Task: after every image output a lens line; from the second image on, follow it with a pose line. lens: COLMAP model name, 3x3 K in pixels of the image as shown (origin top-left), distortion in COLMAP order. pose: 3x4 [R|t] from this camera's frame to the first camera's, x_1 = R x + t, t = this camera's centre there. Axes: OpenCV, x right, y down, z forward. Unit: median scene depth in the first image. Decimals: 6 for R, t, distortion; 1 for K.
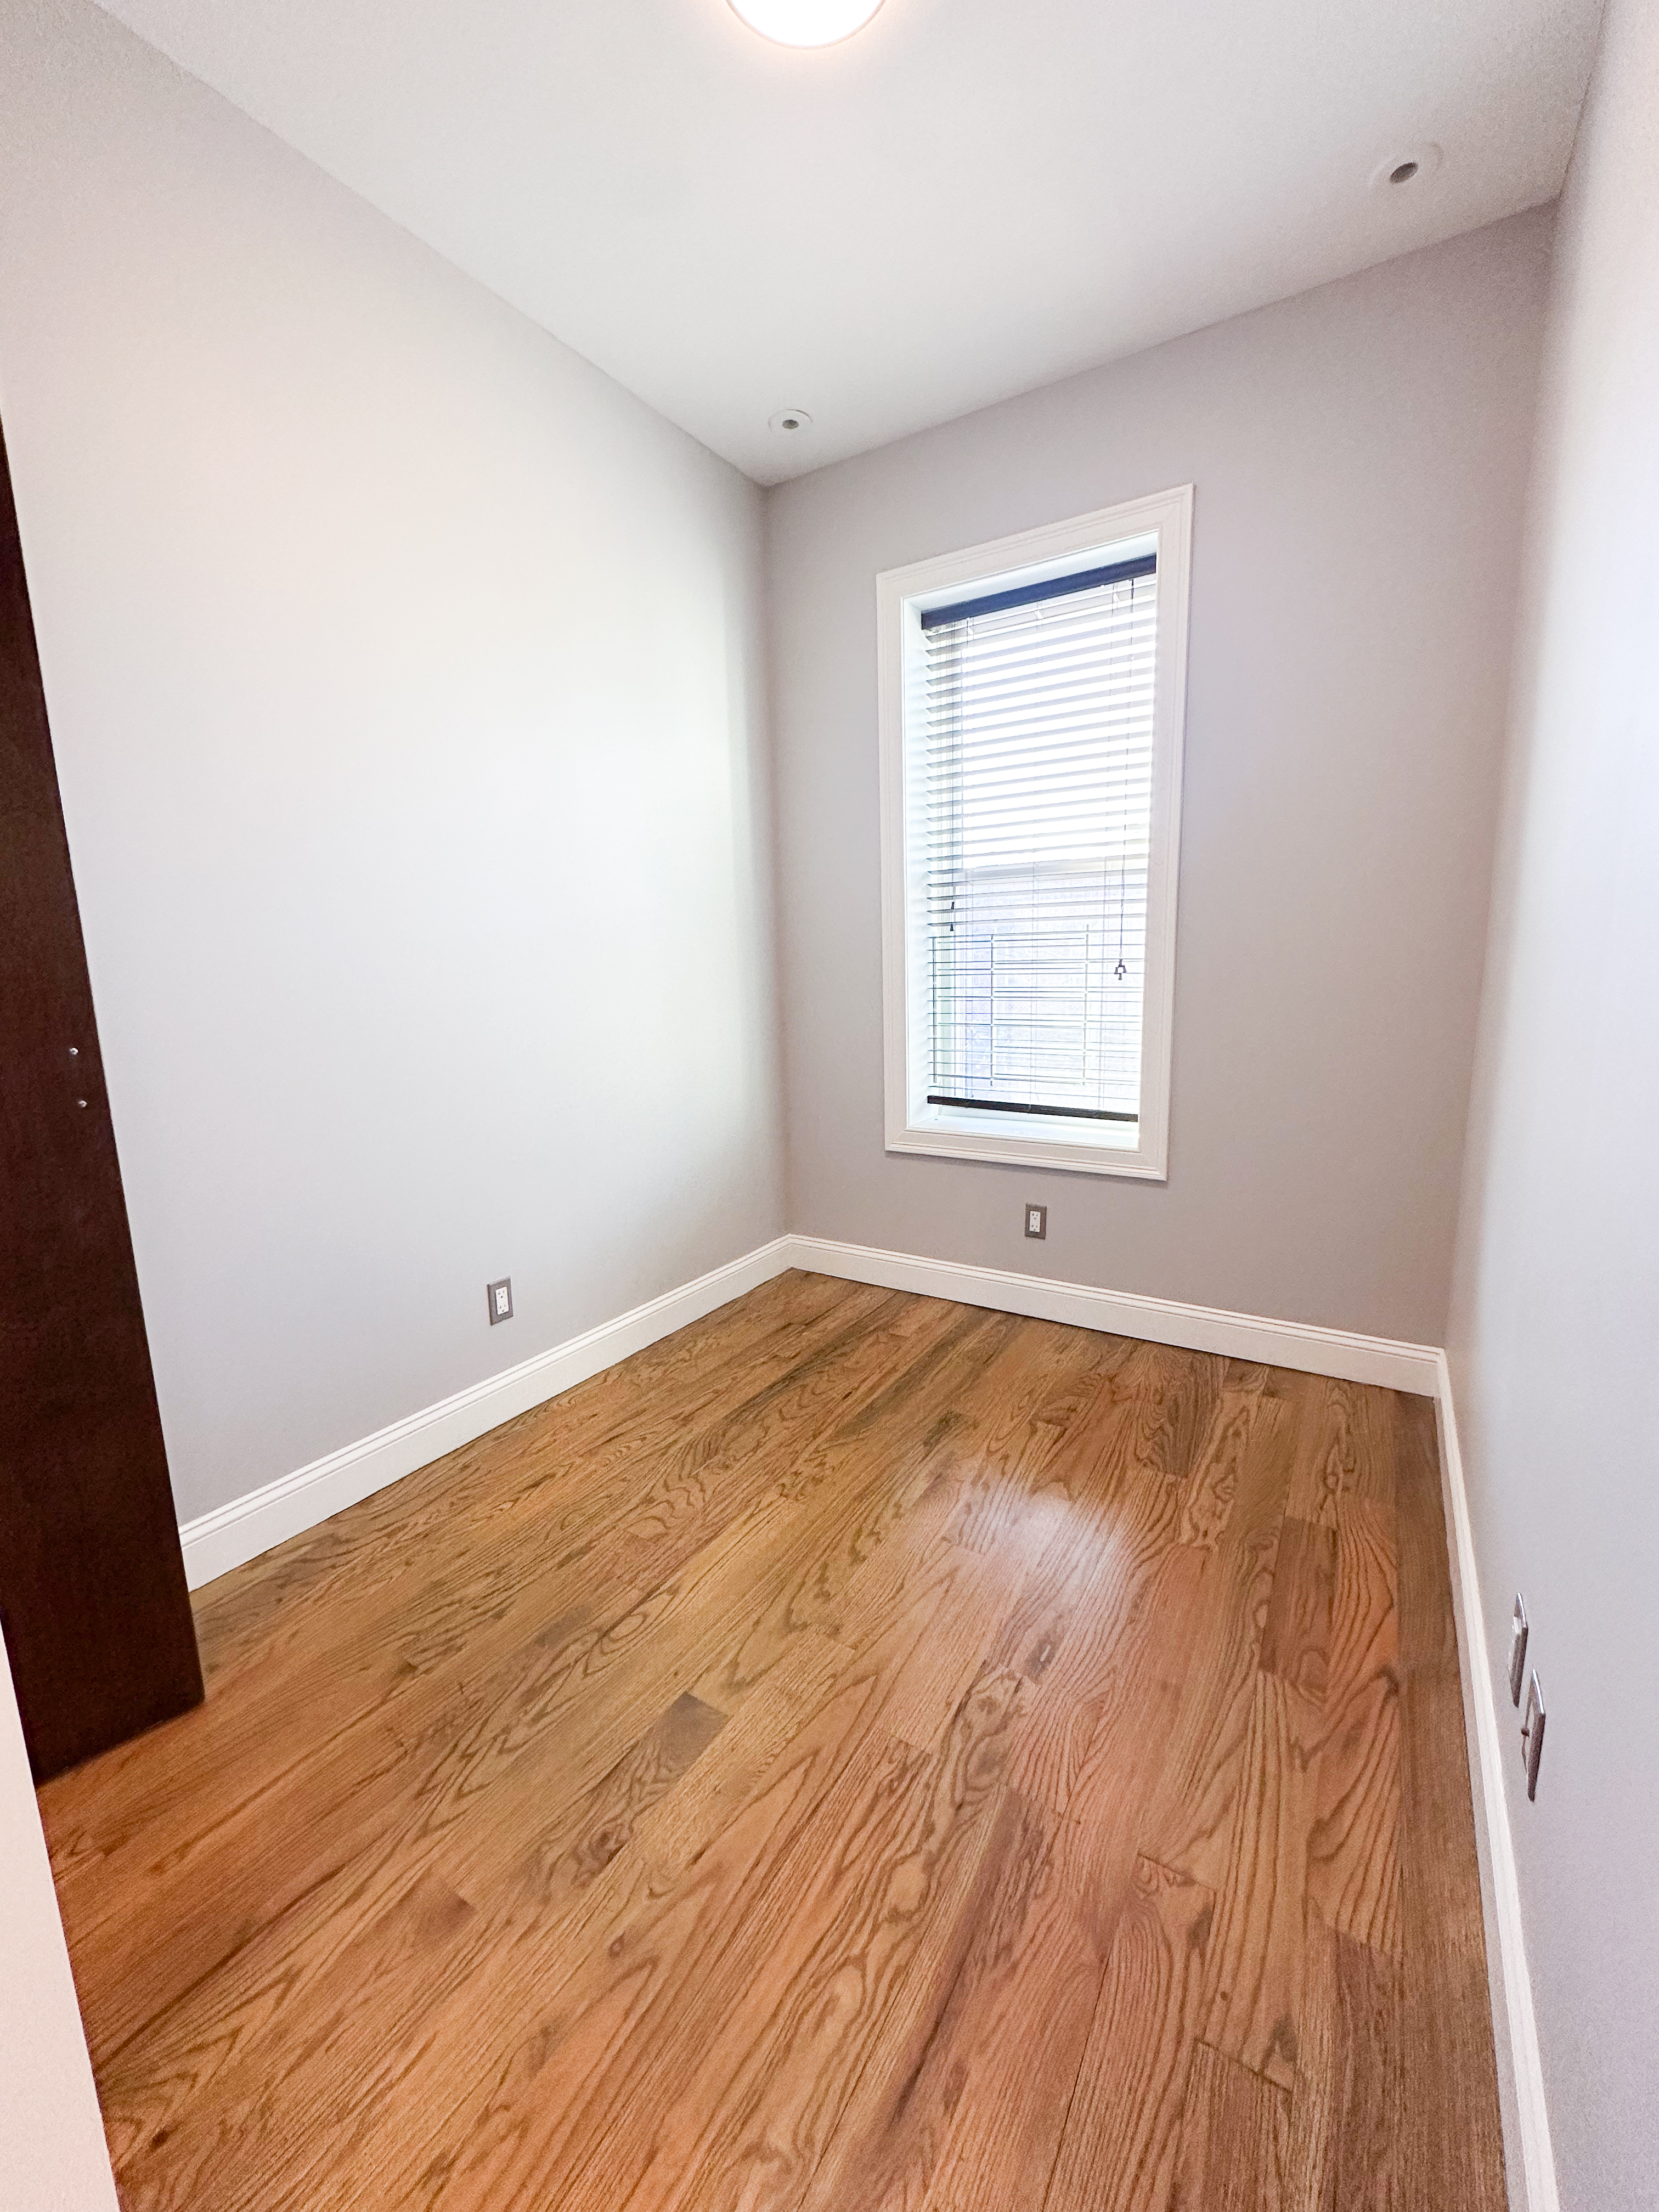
lens RADIAL K [[898.6, 0, 820.9], [0, 898.6, 1106.7], [0, 0, 1]] dist [0.002386, -0.000278]
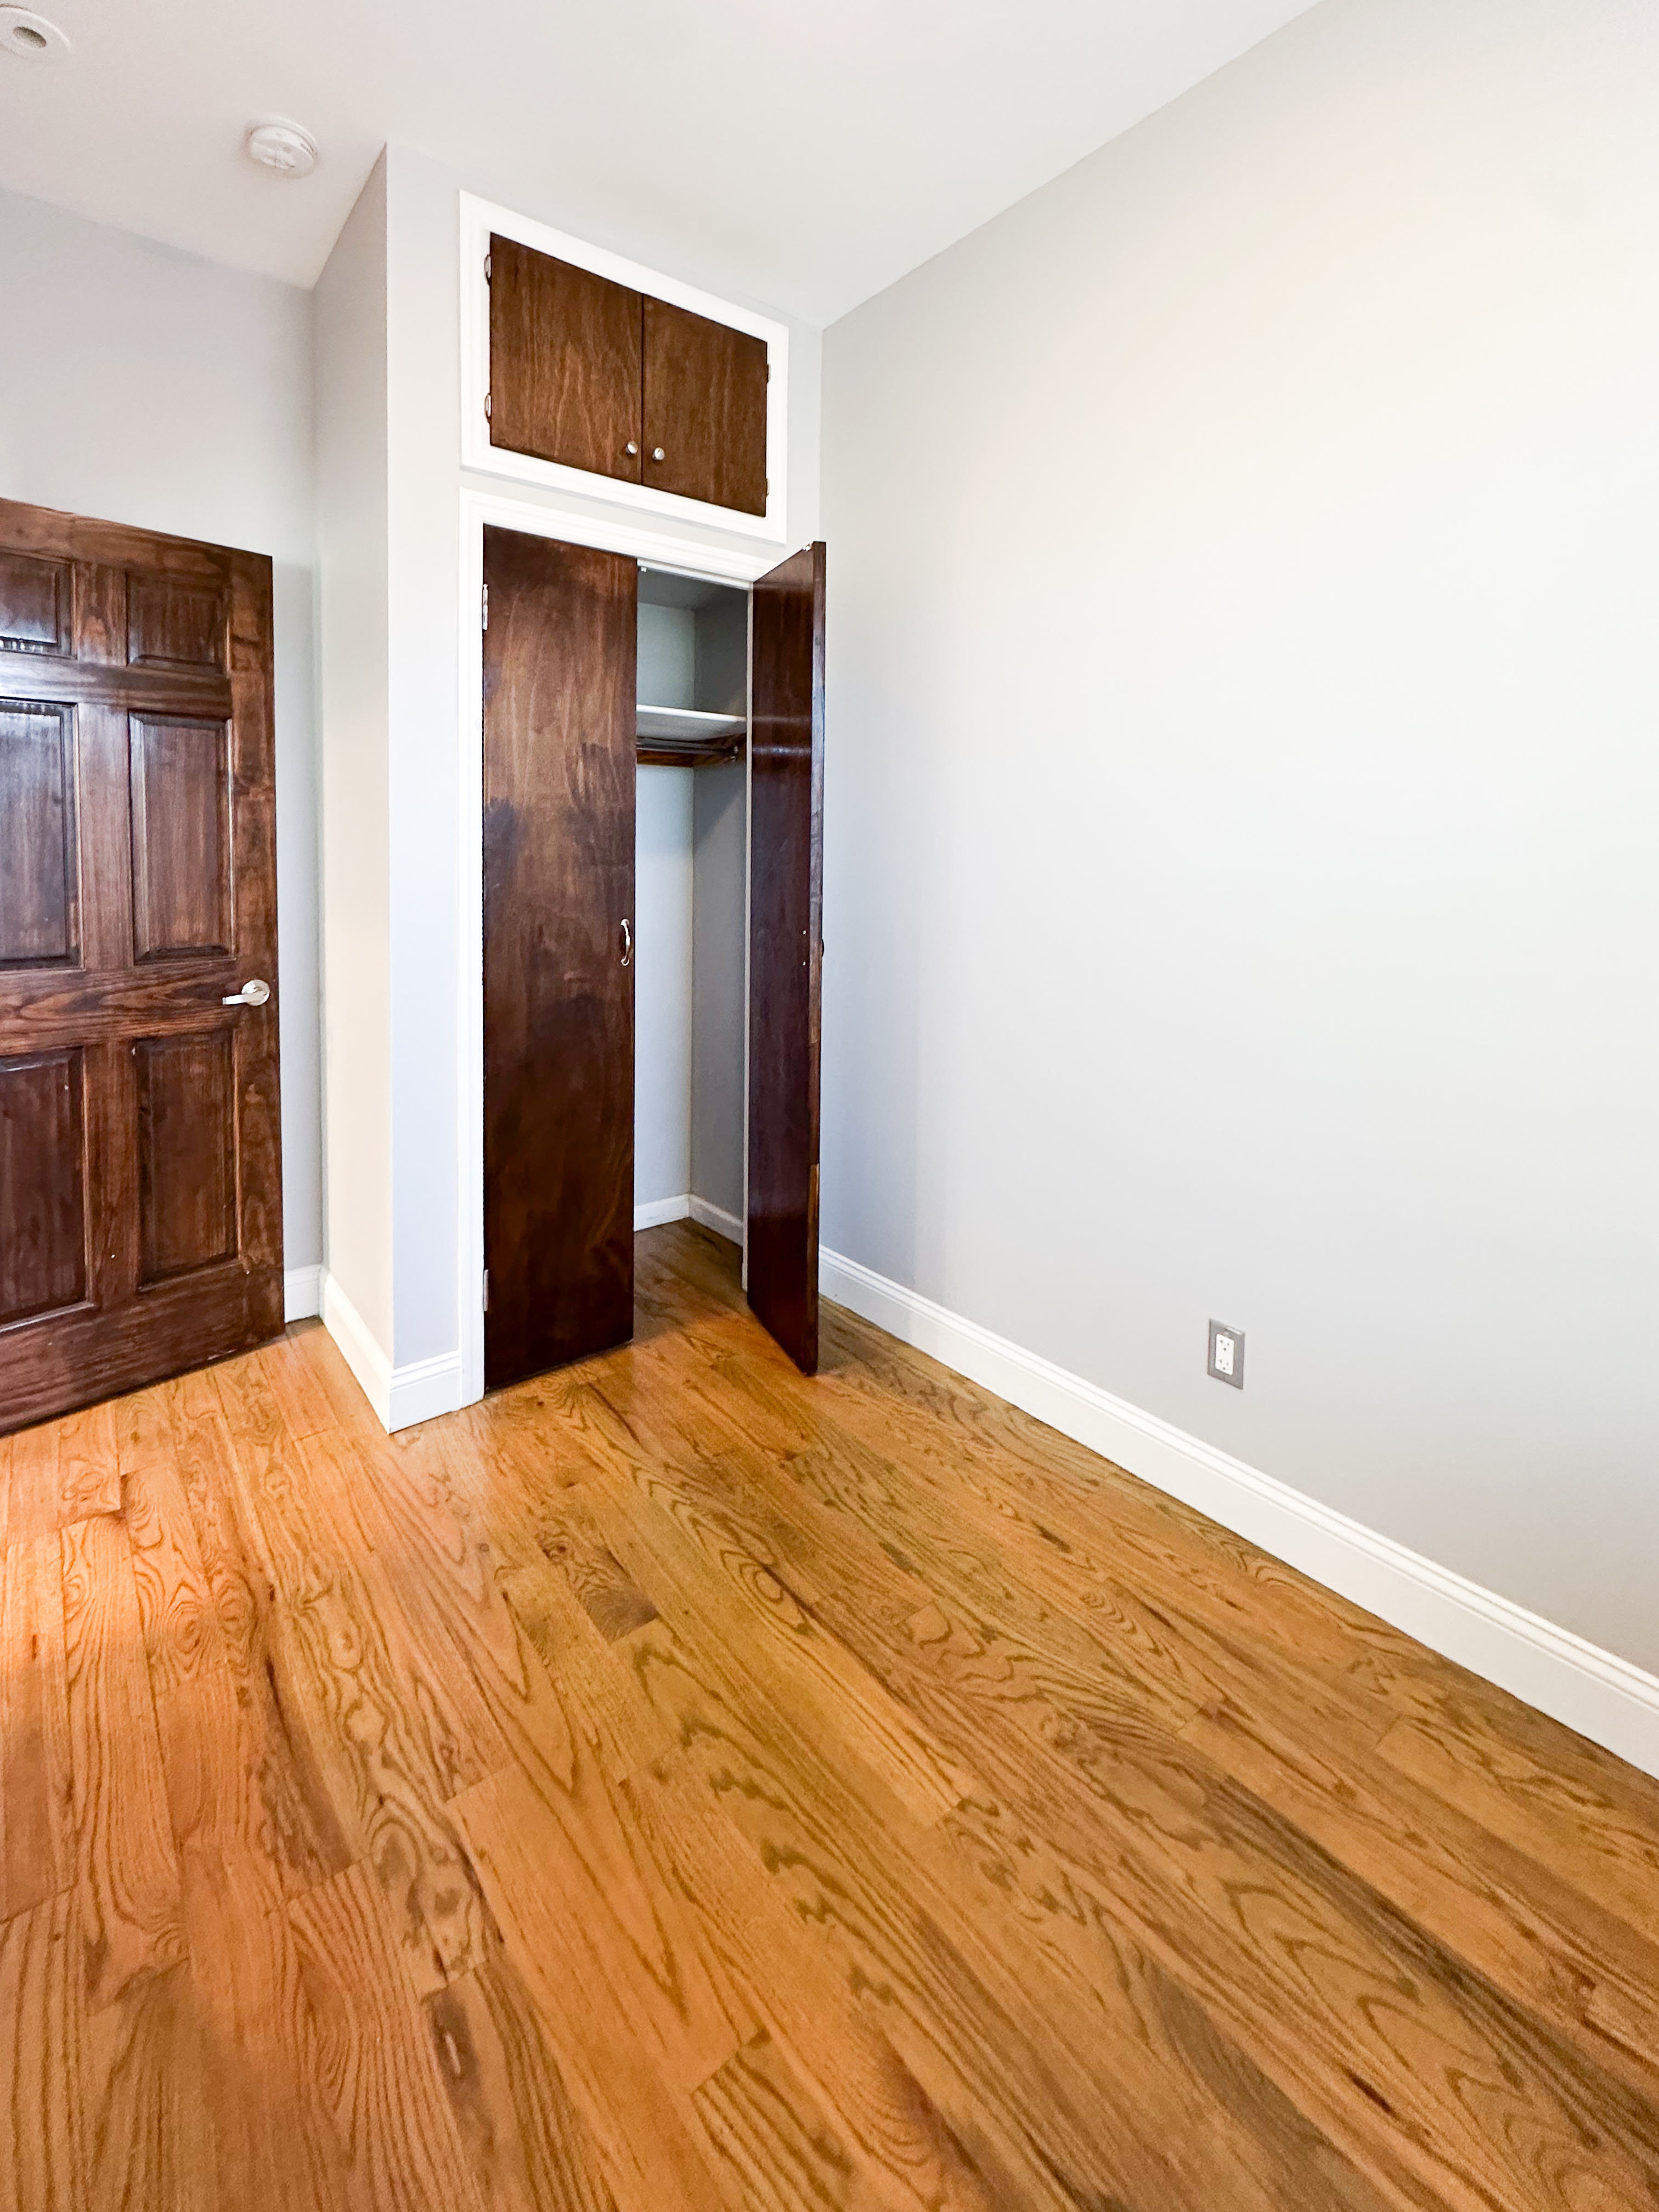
lens RADIAL K [[898.6, 0, 820.9], [0, 898.6, 1106.7], [0, 0, 1]] dist [0.002386, -0.000278]
pose [[-0.319724, 0.279269, -0.905420, 0.586878], [-0.158132, 0.926449, 0.341595, -0.308281], [0.934222, 0.252392, -0.252047, 1.287677]]
